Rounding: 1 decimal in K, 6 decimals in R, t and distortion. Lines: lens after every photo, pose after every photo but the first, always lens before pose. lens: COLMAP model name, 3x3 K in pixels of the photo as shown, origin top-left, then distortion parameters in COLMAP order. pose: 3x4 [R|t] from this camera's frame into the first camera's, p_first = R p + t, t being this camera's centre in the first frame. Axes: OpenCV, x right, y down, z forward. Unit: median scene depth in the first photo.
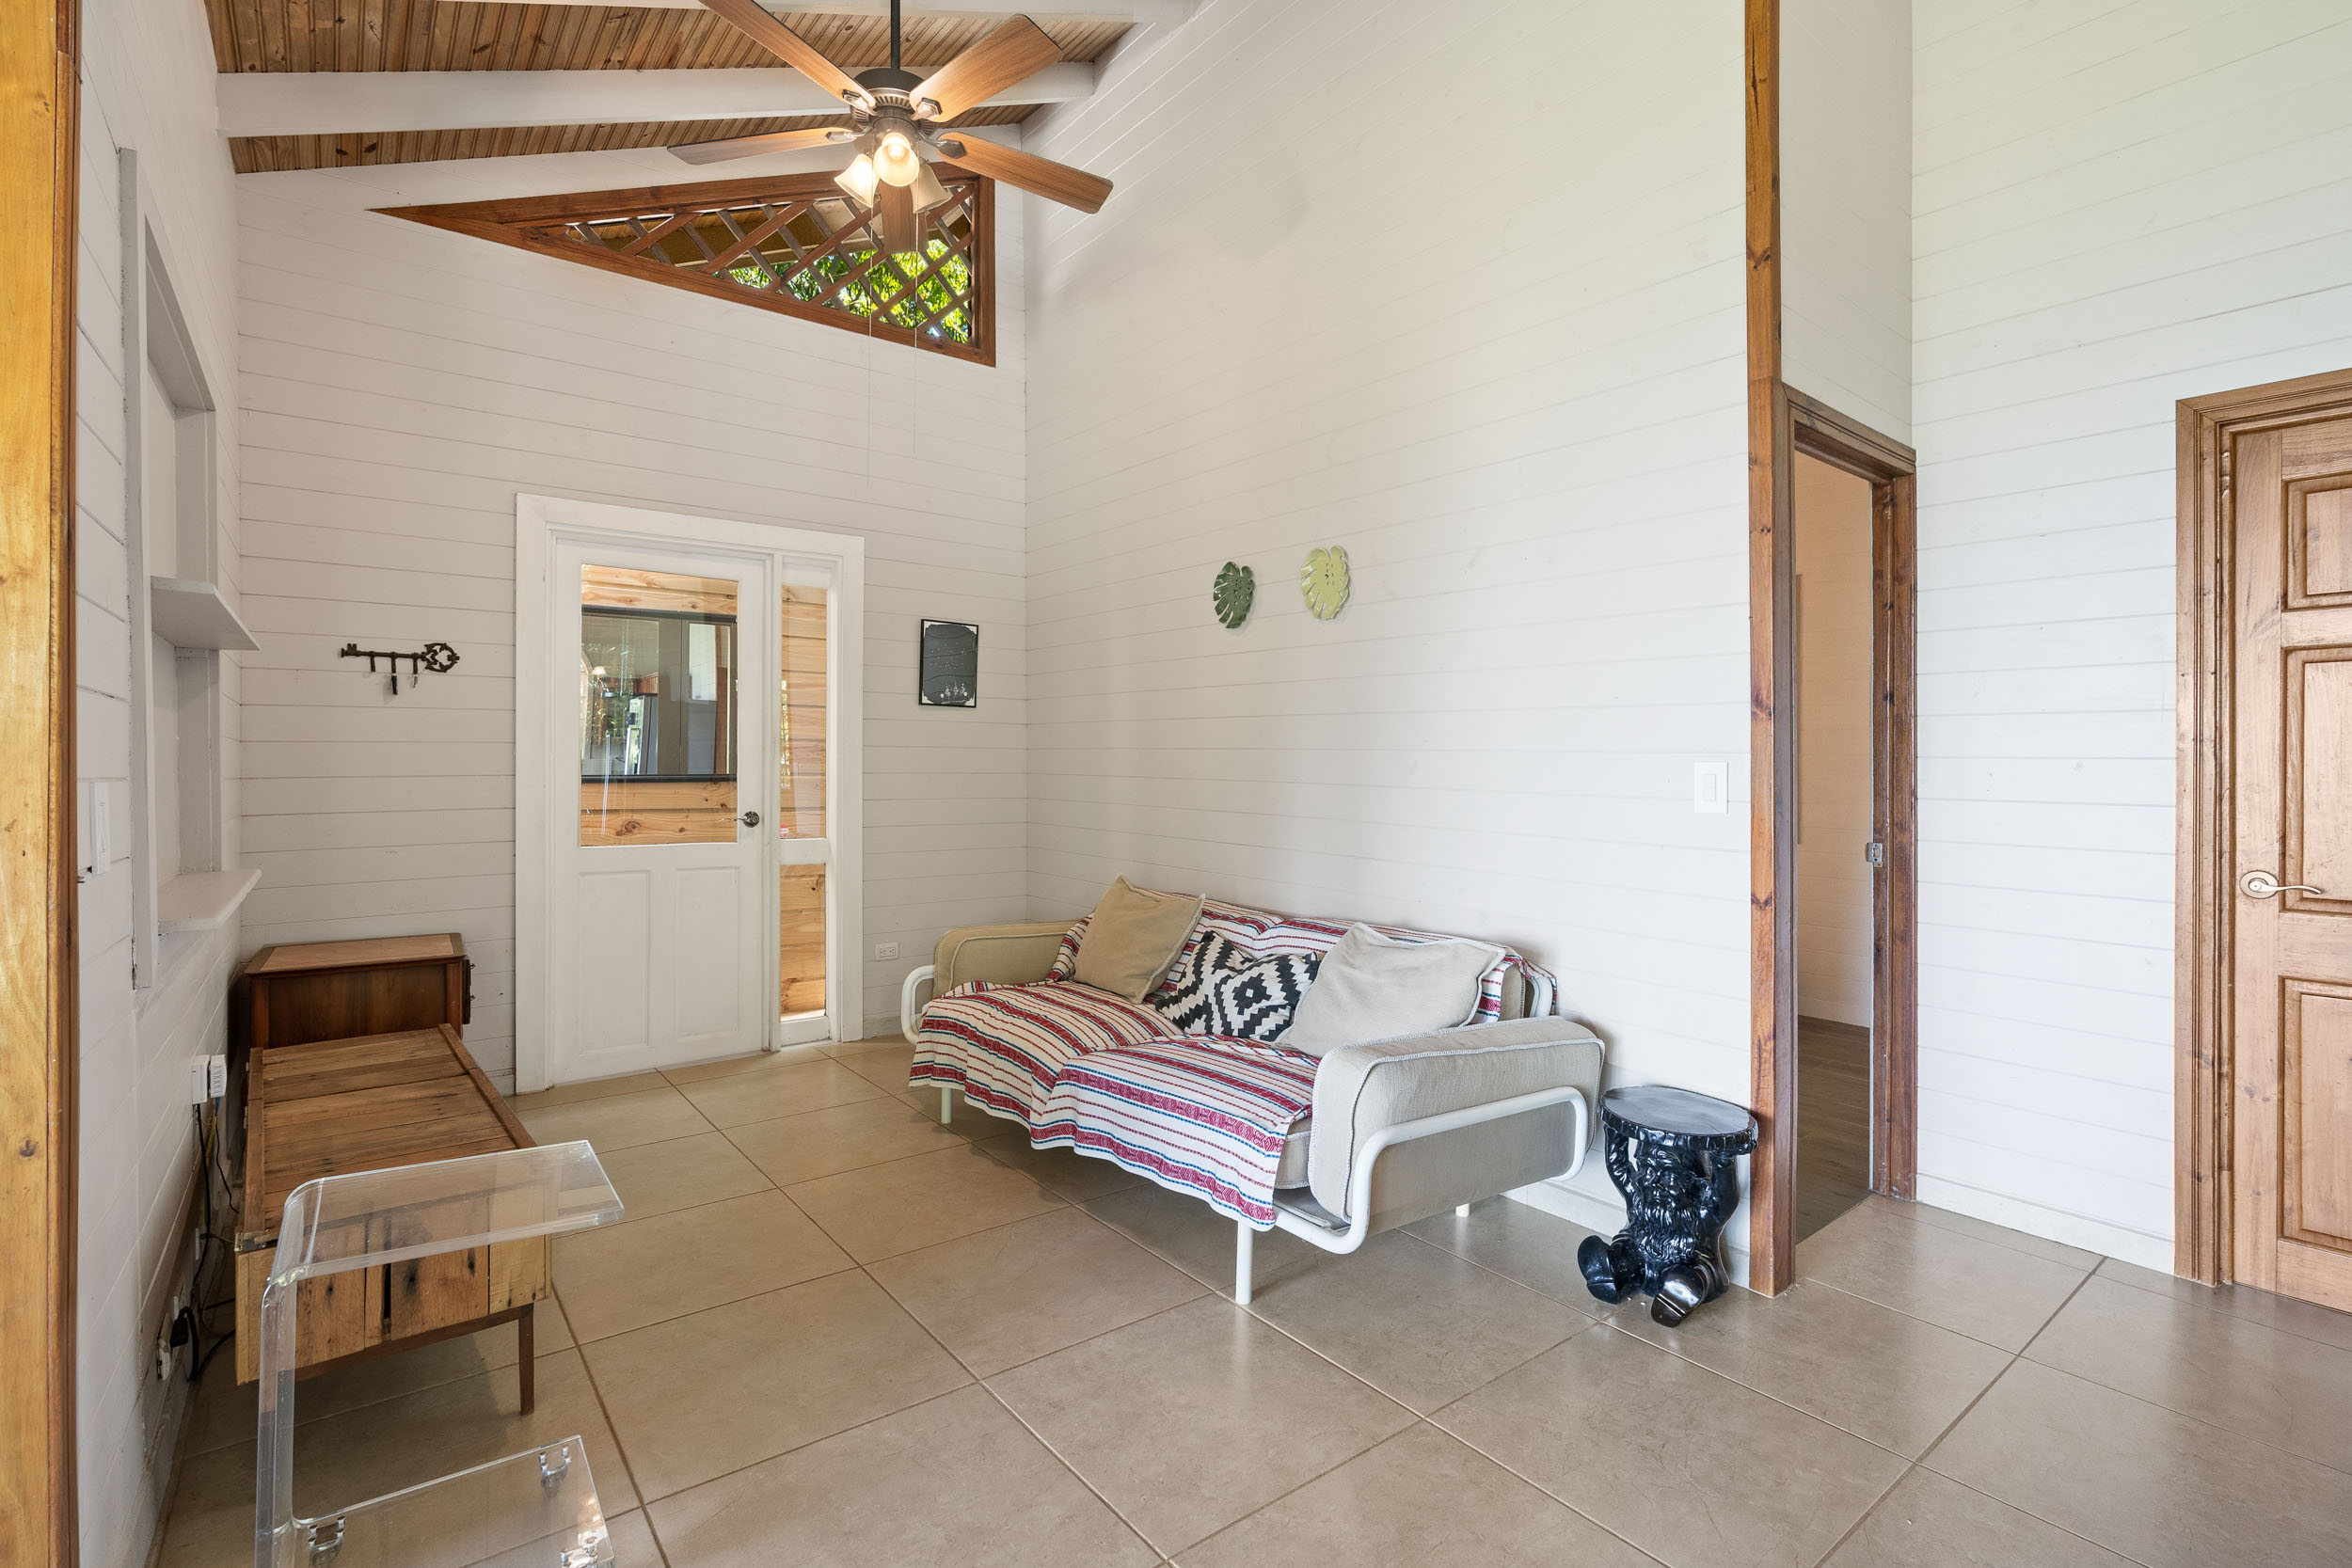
lens RADIAL K [[1081.2, 0, 1171.6], [0, 1081.2, 747.4], [0, 0, 1]] dist [0.000653, 0.001770]
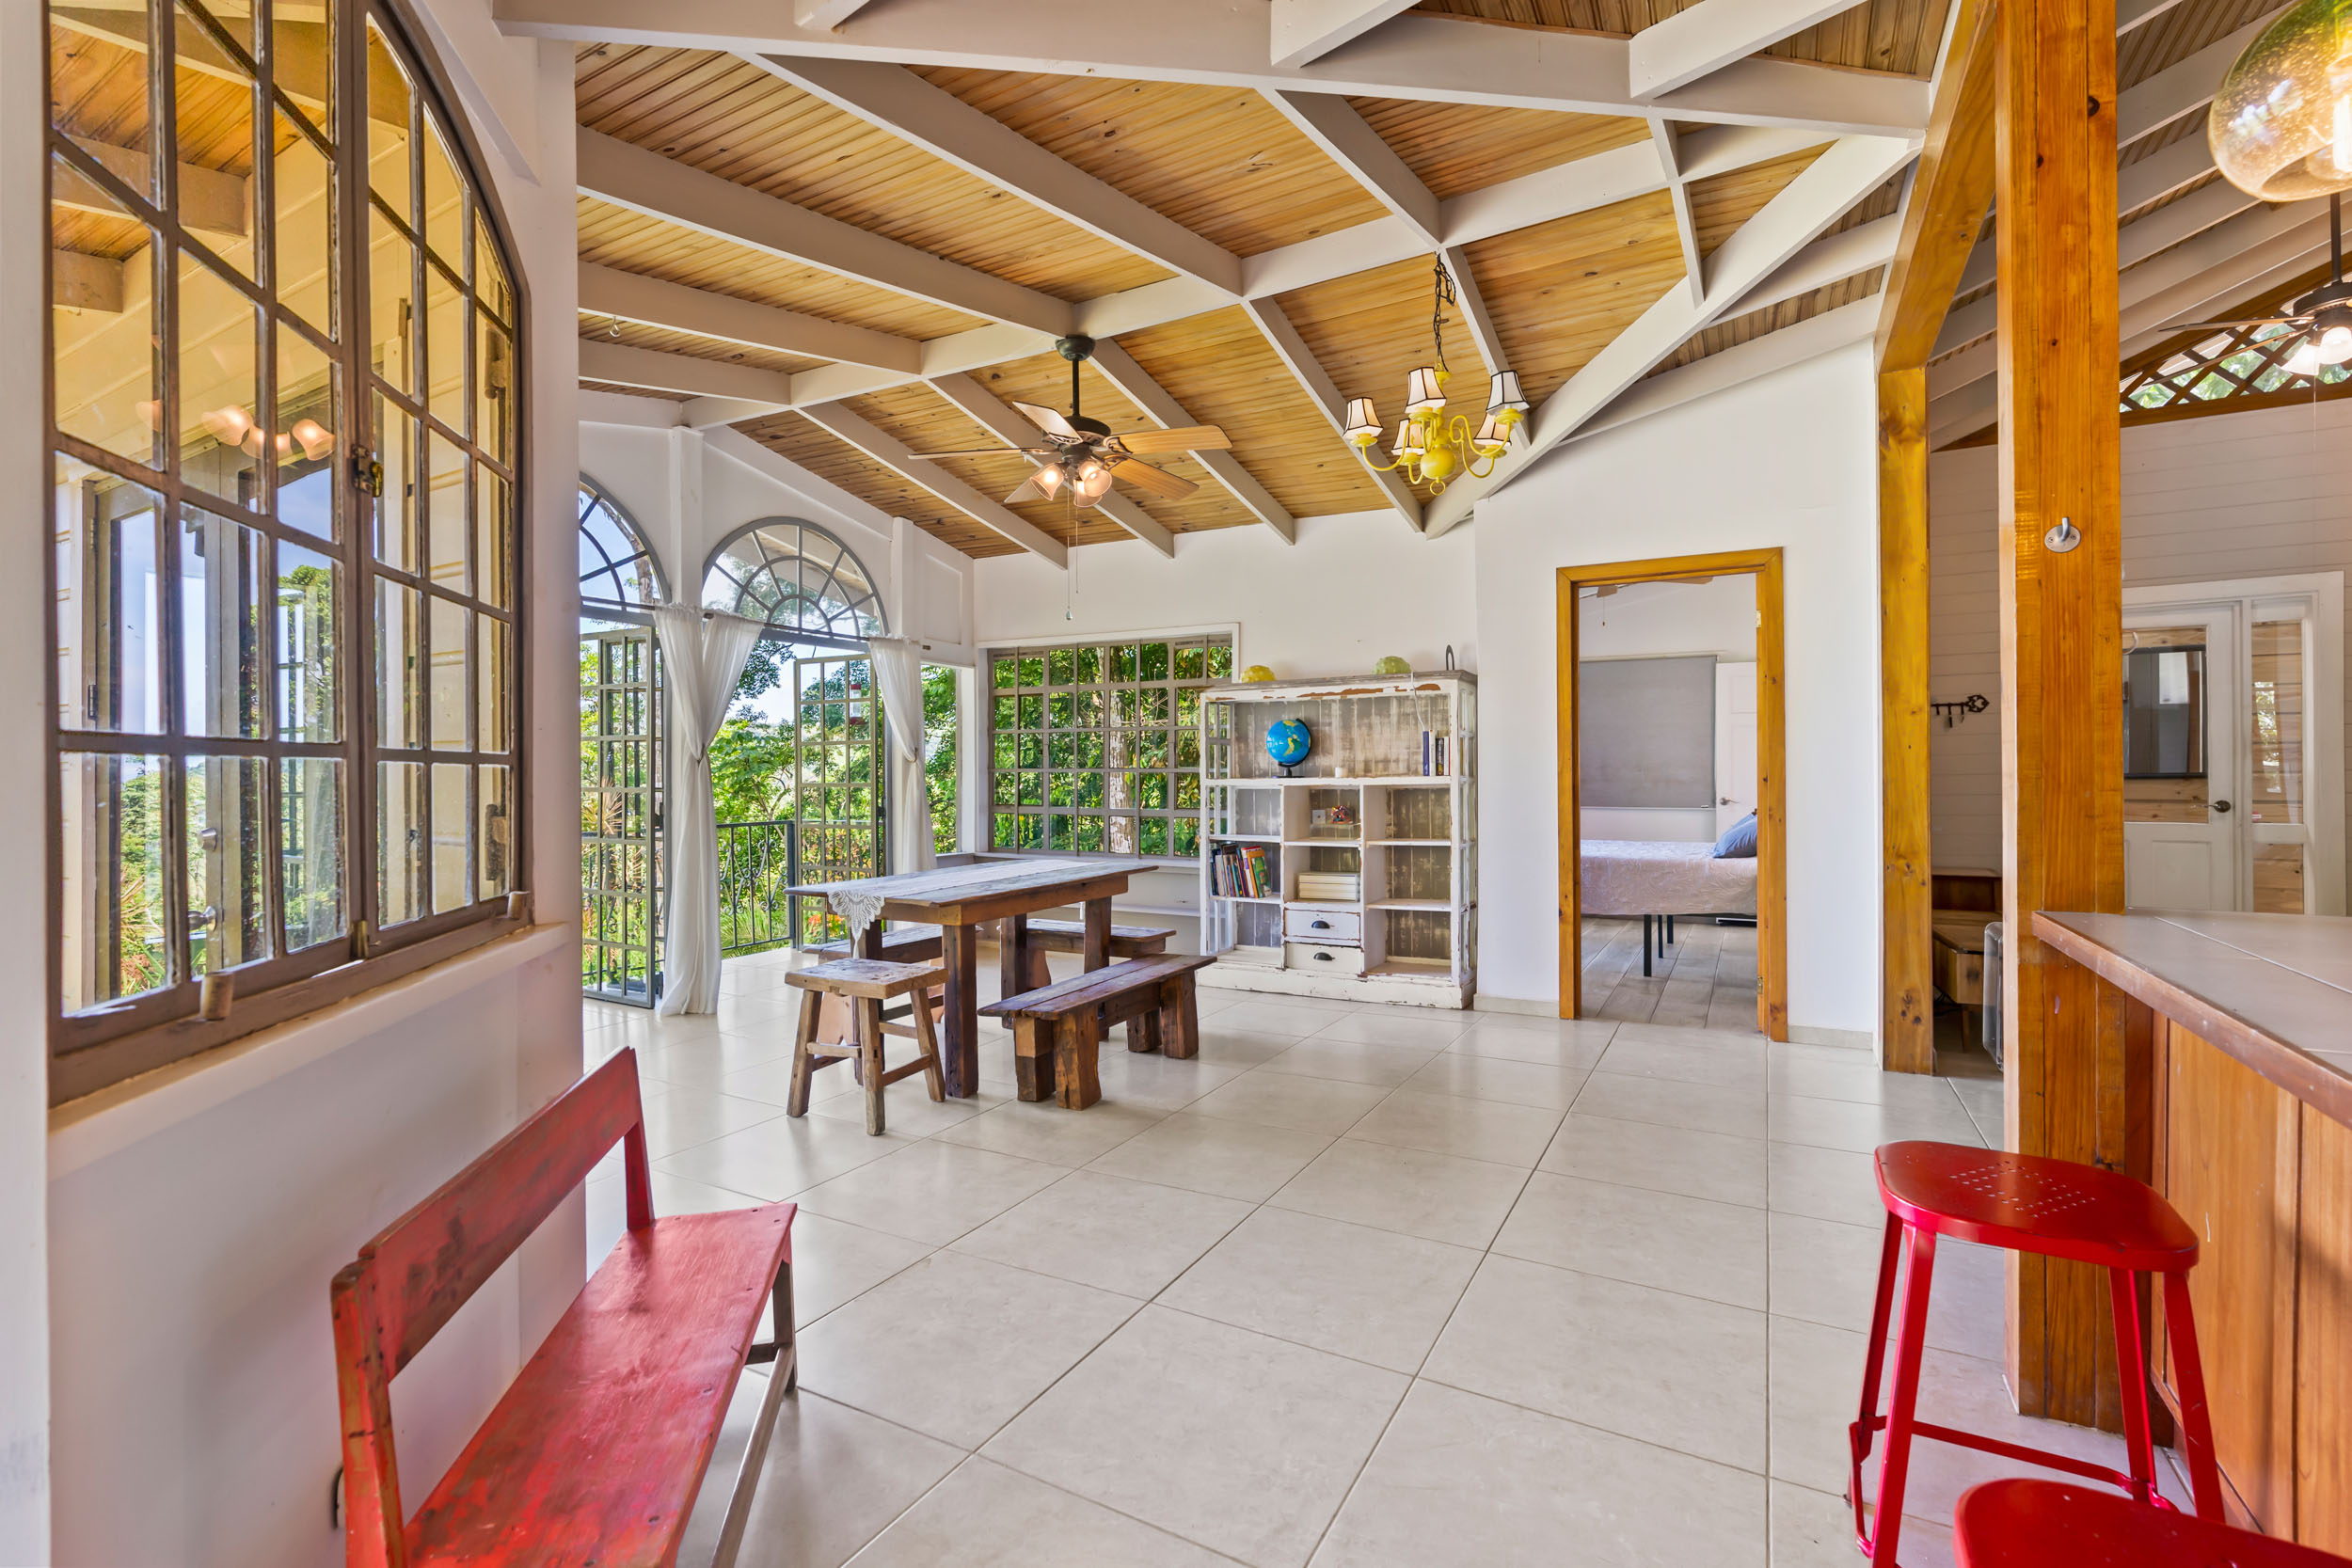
lens RADIAL K [[1055.9, 0, 1186.8], [0, 1055.9, 785.7], [0, 0, 1]] dist [-0.003578, -0.000302]
pose [[0.398752, 0.002508, -0.917056, 0.267481], [0.029400, 0.999447, 0.015517, -0.014928], [0.916588, -0.033148, 0.398457, -0.628584]]
